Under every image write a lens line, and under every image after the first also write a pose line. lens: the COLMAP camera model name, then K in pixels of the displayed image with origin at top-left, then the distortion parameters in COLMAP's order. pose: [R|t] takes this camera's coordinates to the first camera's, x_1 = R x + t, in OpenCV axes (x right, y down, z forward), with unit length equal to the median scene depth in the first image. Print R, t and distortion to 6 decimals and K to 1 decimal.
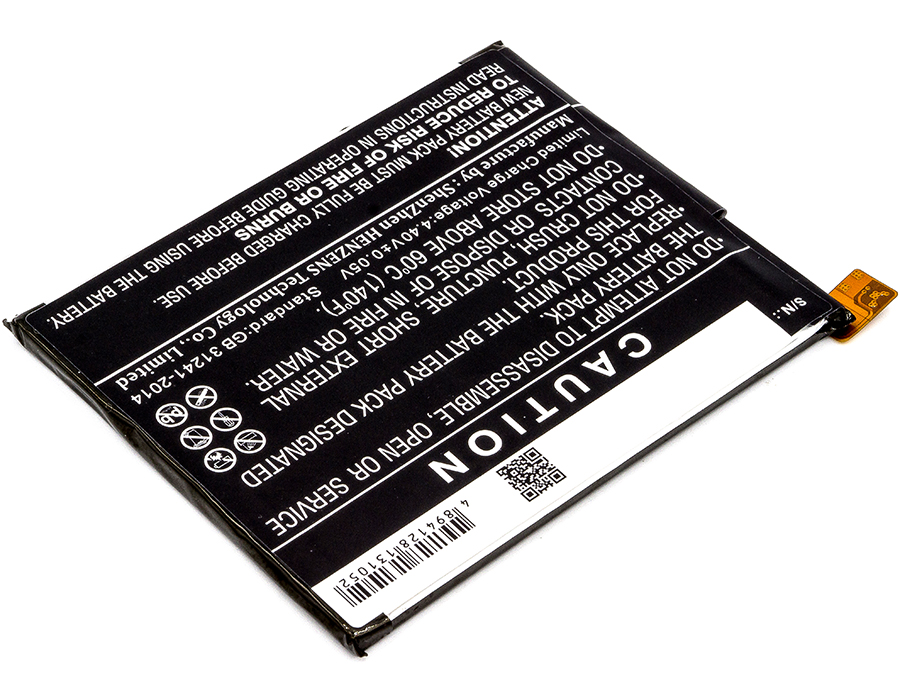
lens RADIAL K [[3241.2, 0, 494.3], [0, 3241.2, 351.0], [0, 0, 1]] dist [0.308209, -2.081520]
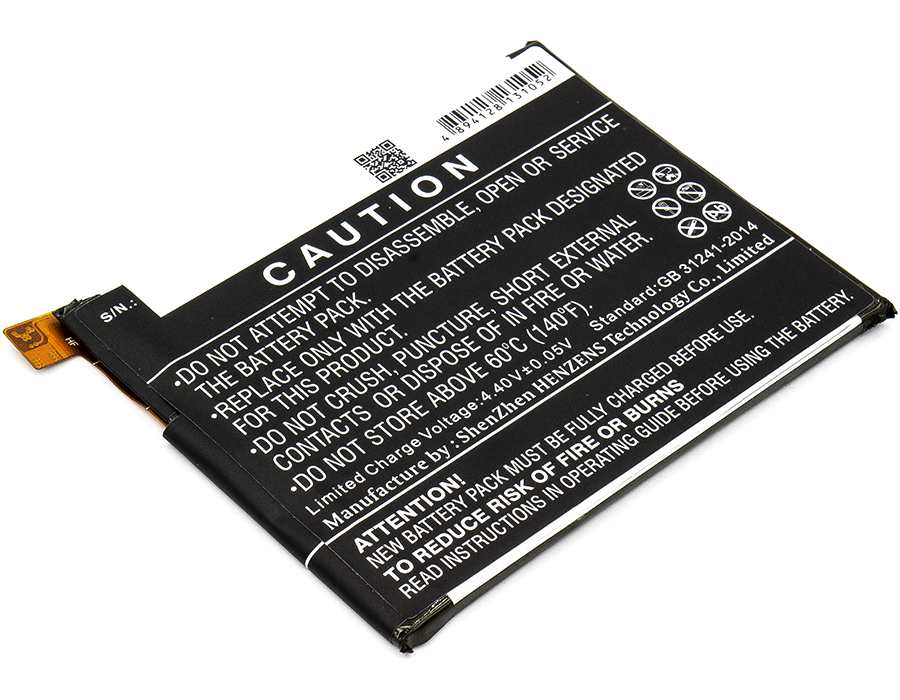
lens RADIAL K [[3241.2, 0, 494.3], [0, 3241.2, 351.0], [0, 0, 1]] dist [0.308209, -2.081520]
pose [[-0.998312, -0.038031, -0.043898, 0.019413], [-0.043732, -0.005190, 0.999030, -1.014409], [-0.038222, 0.999263, 0.003518, 1.005577]]
